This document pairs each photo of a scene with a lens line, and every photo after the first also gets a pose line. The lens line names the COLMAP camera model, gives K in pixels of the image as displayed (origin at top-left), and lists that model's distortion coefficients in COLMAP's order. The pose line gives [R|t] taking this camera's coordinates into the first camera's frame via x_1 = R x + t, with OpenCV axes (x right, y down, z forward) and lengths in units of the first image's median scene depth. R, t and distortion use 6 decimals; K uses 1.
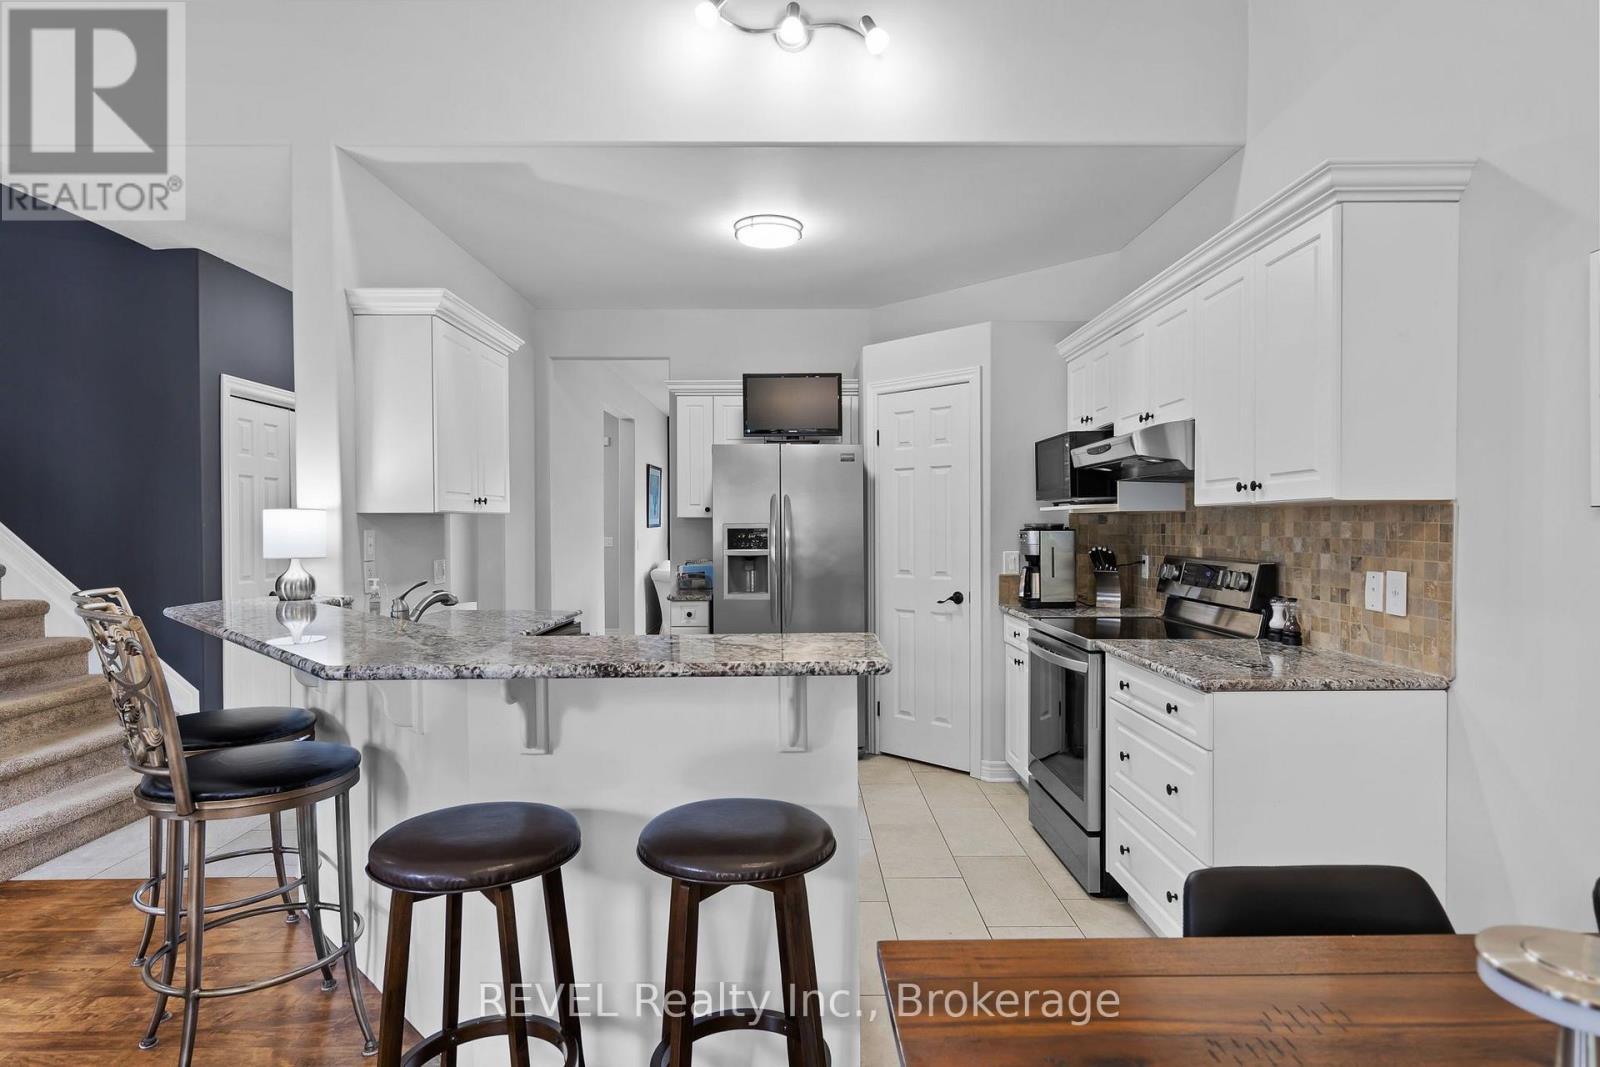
lens RADIAL K [[879.4, 0, 807.3], [0, 879.4, 529.0], [0, 0, 1]] dist [-0.001289, 0.000477]
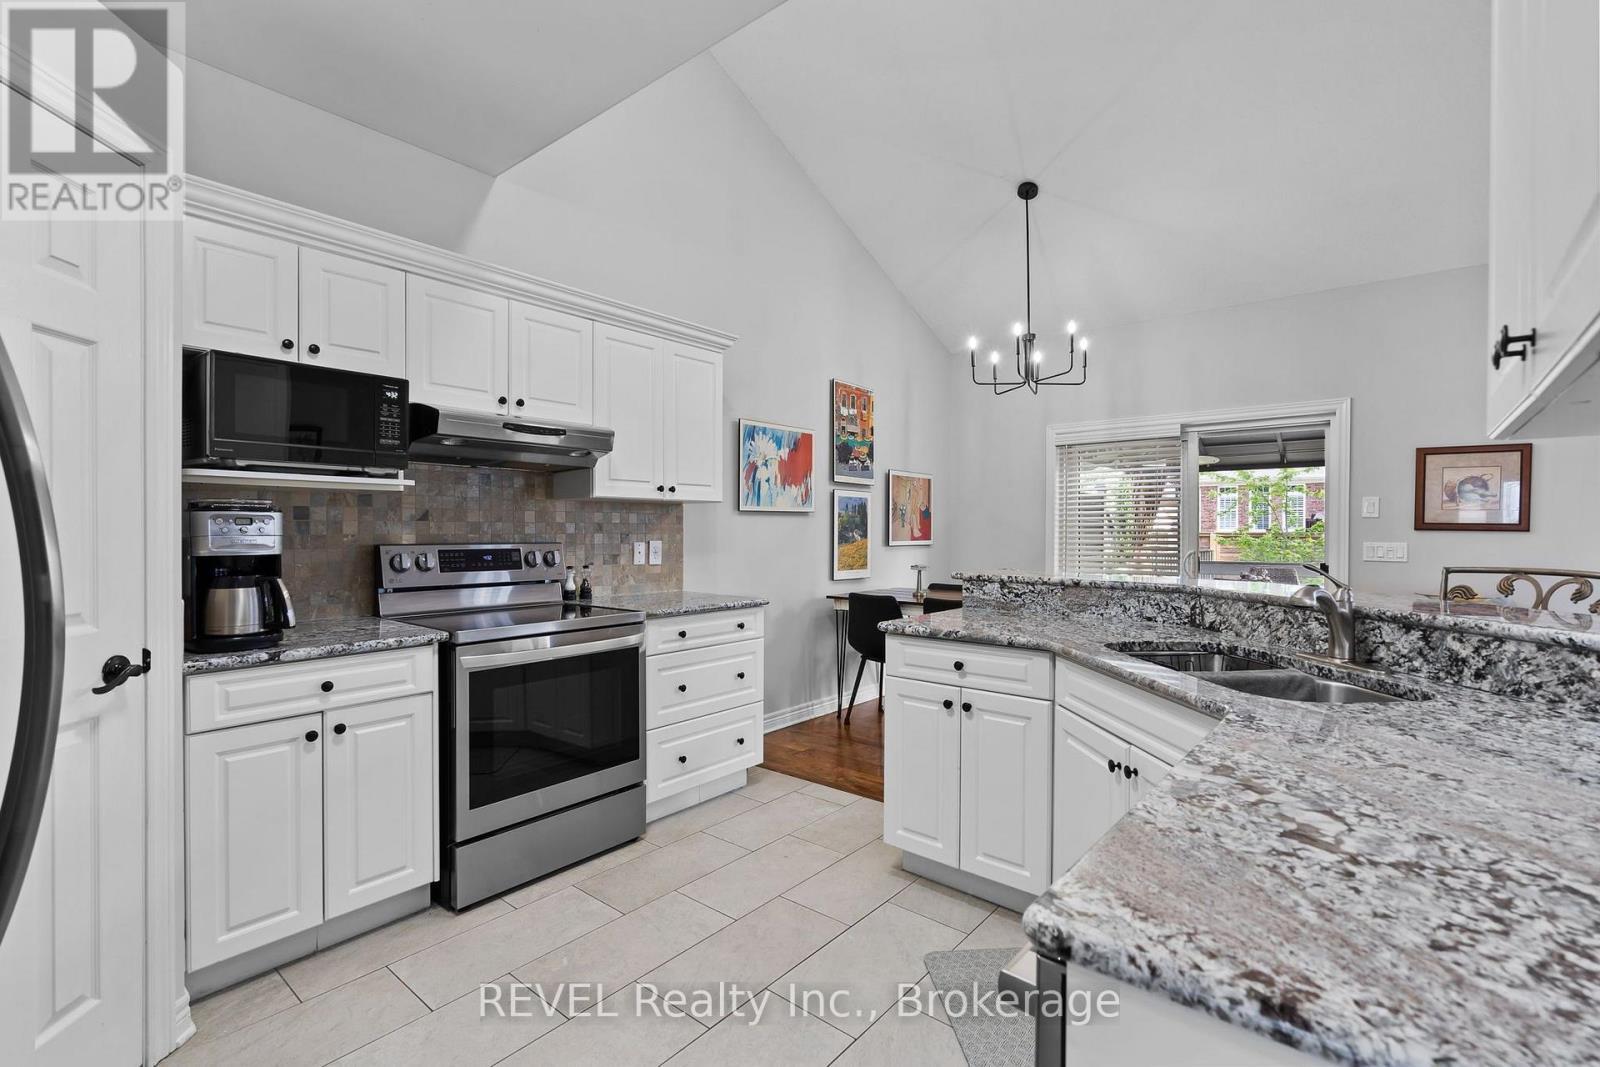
lens RADIAL K [[728.5, 0, 802.2], [0, 728.5, 532.4], [0, 0, 1]] dist [-0.004687, 0.001743]
pose [[-0.766099, -0.001511, 0.642721, -0.312109], [0.002364, 0.999984, 0.005169, 0.013808], [-0.642718, 0.005479, -0.766083, 1.138484]]
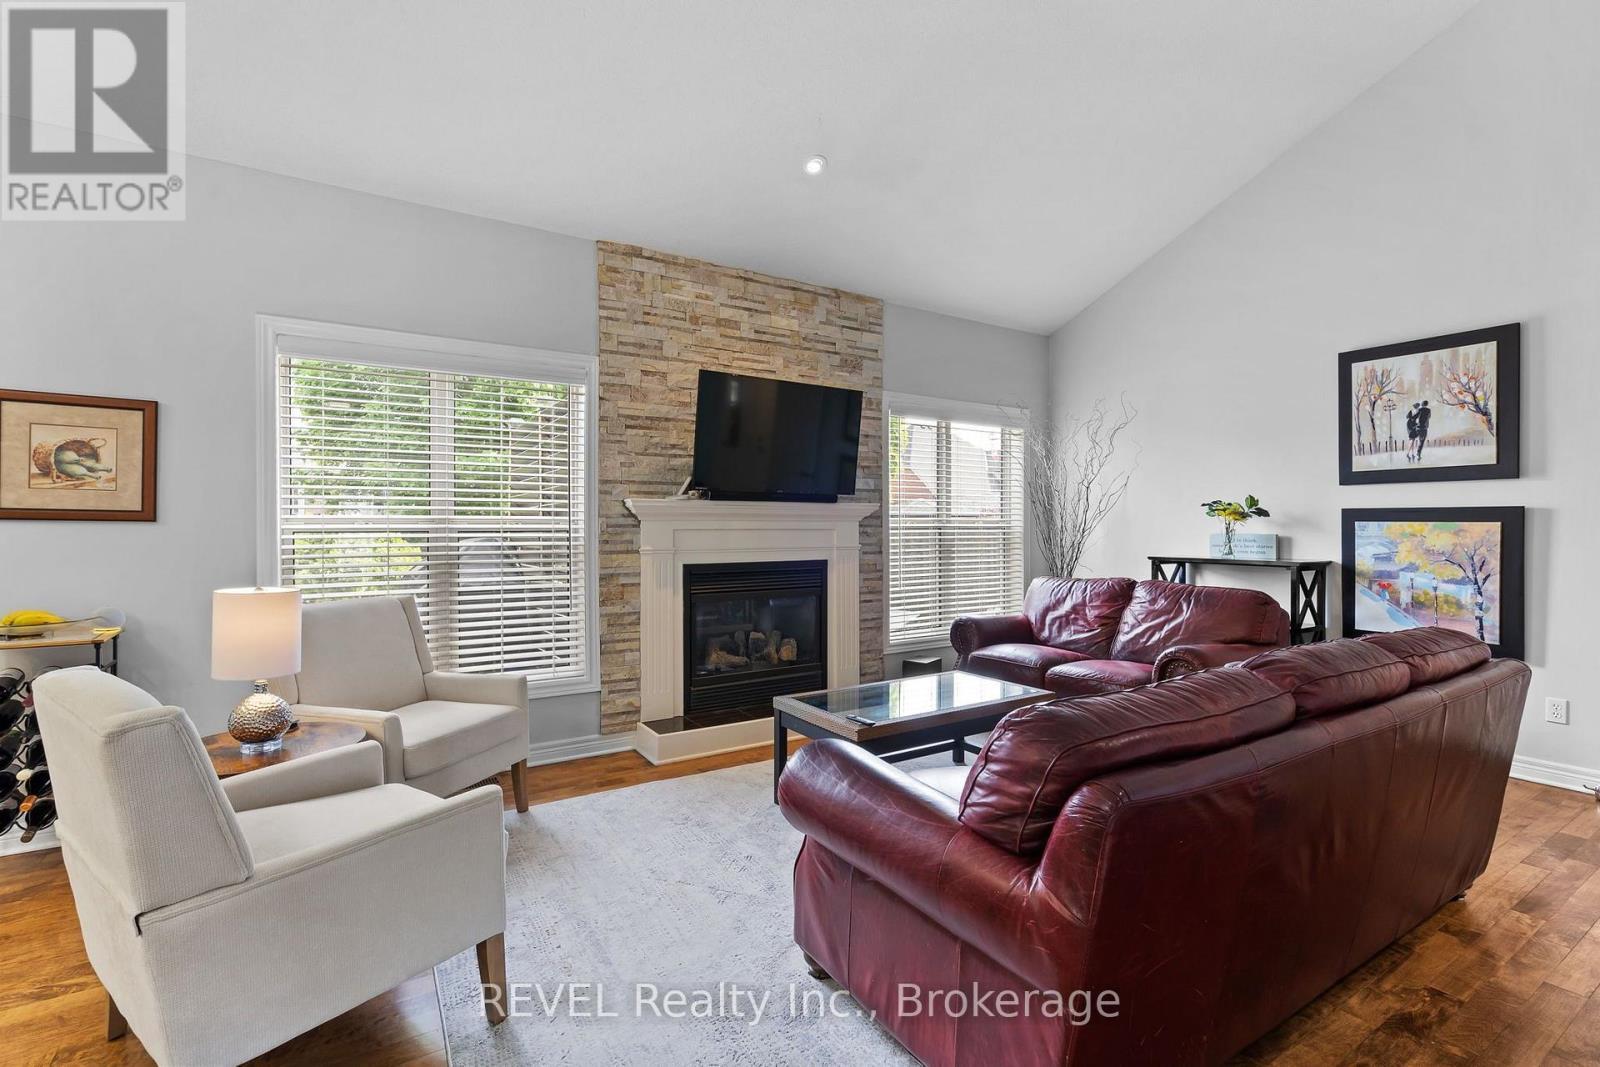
lens RADIAL K [[728.5, 0, 800.0], [0, 728.5, 527.7], [0, 0, 1]] dist [-0.004687, 0.001743]
pose [[-0.855365, 0.004776, -0.518004, -0.593467], [0.001488, 0.999976, 0.006763, 0.021795], [0.518024, 0.005014, -0.855352, 0.724454]]
